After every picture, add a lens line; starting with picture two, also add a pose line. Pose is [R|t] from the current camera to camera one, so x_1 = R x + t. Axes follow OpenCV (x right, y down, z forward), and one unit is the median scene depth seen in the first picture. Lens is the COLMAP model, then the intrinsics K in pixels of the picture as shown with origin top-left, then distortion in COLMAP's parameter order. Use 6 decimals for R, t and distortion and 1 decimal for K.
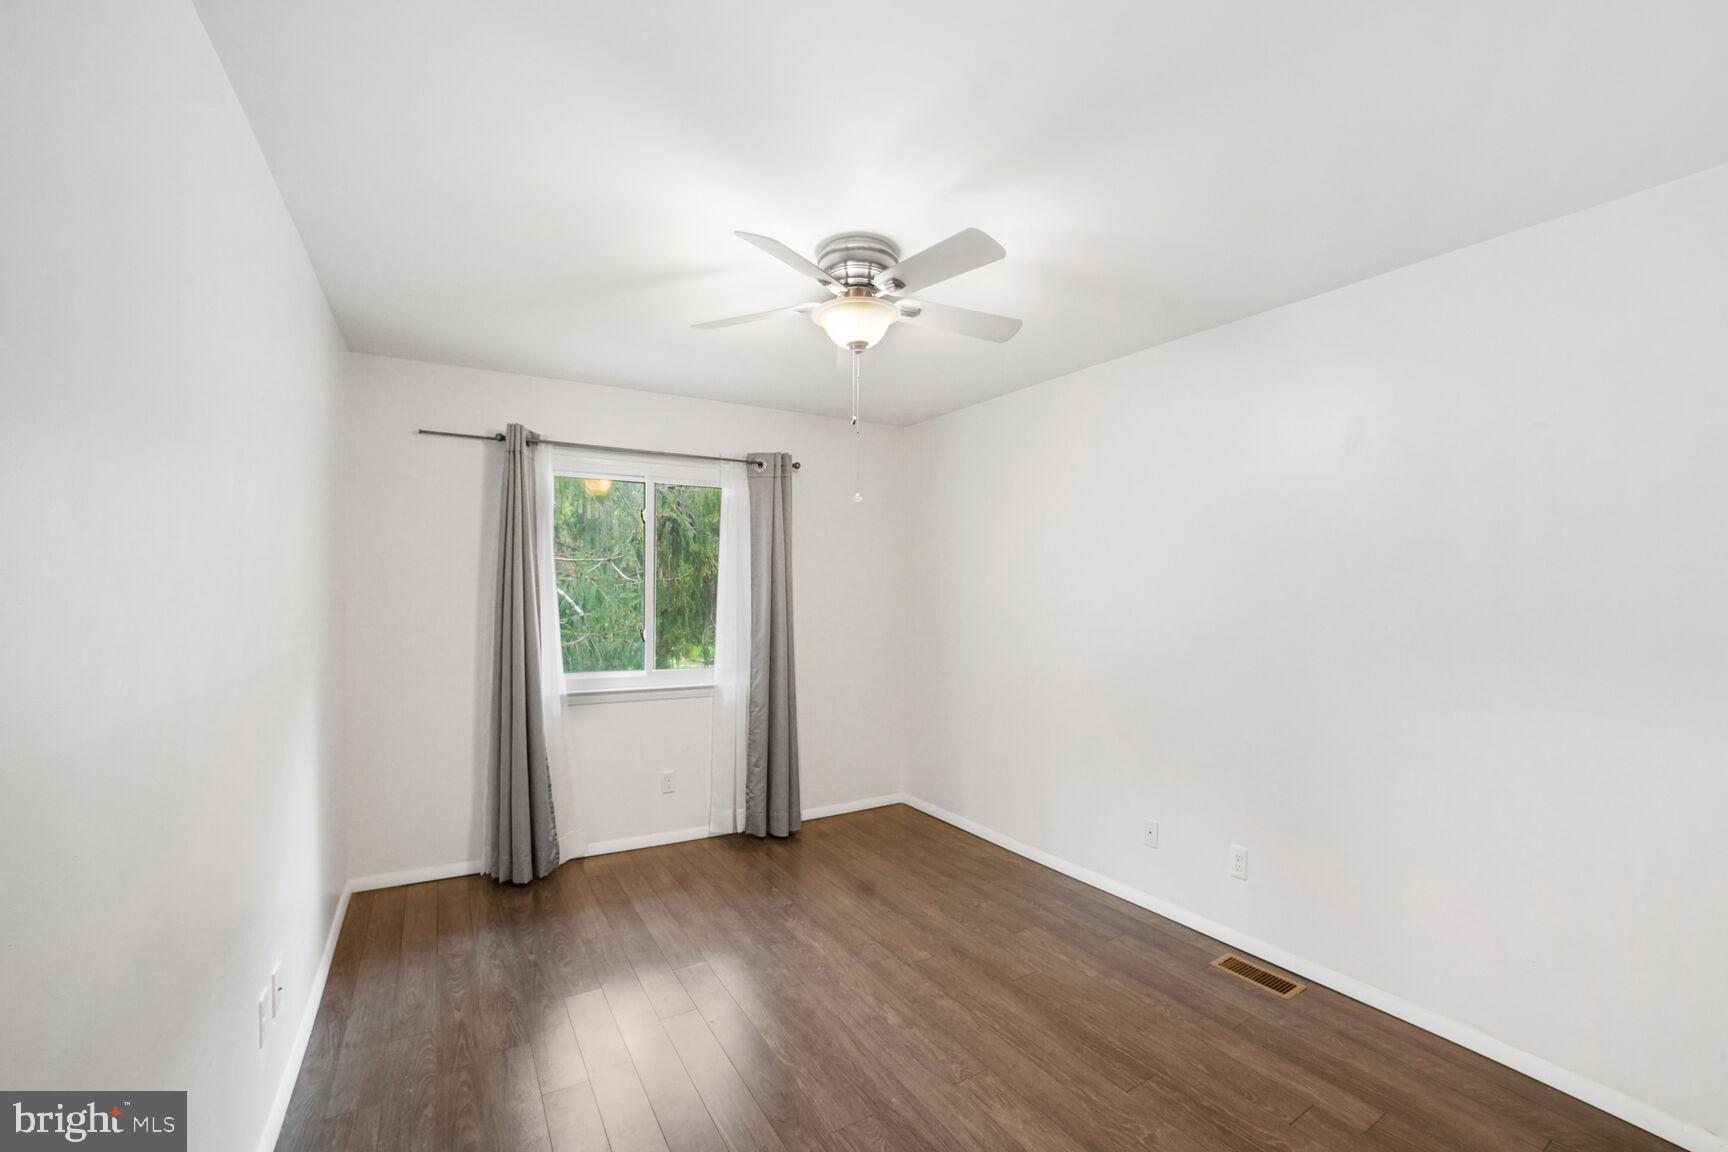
lens RADIAL K [[702.4, 0, 857.3], [0, 702.4, 580.2], [0, 0, 1]] dist [-0.027975, 0.000674]
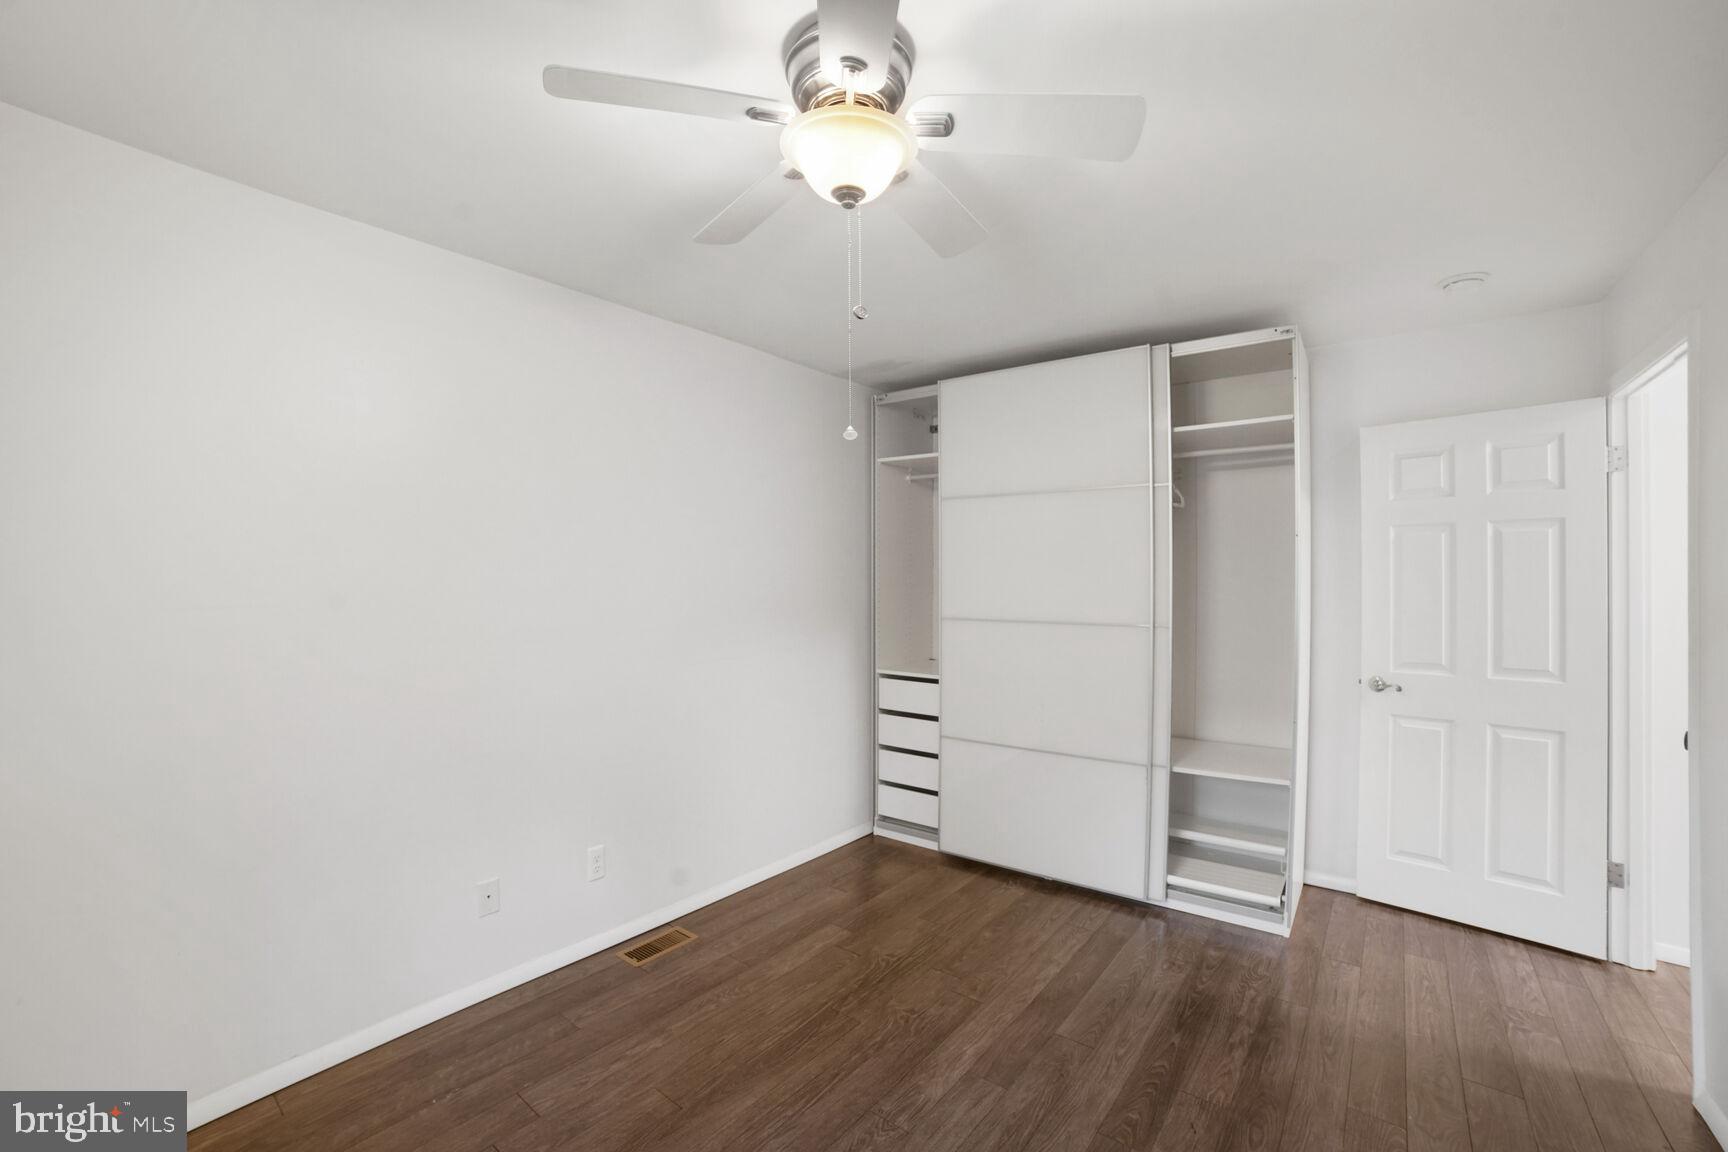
lens RADIAL K [[702.4, 0, 869.3], [0, 702.4, 582.5], [0, 0, 1]] dist [-0.027975, 0.000674]
pose [[-0.341618, 0.002312, 0.939836, -0.569678], [-0.020814, 0.999733, -0.010025, 0.020851], [-0.939608, -0.022986, -0.341479, 1.139983]]
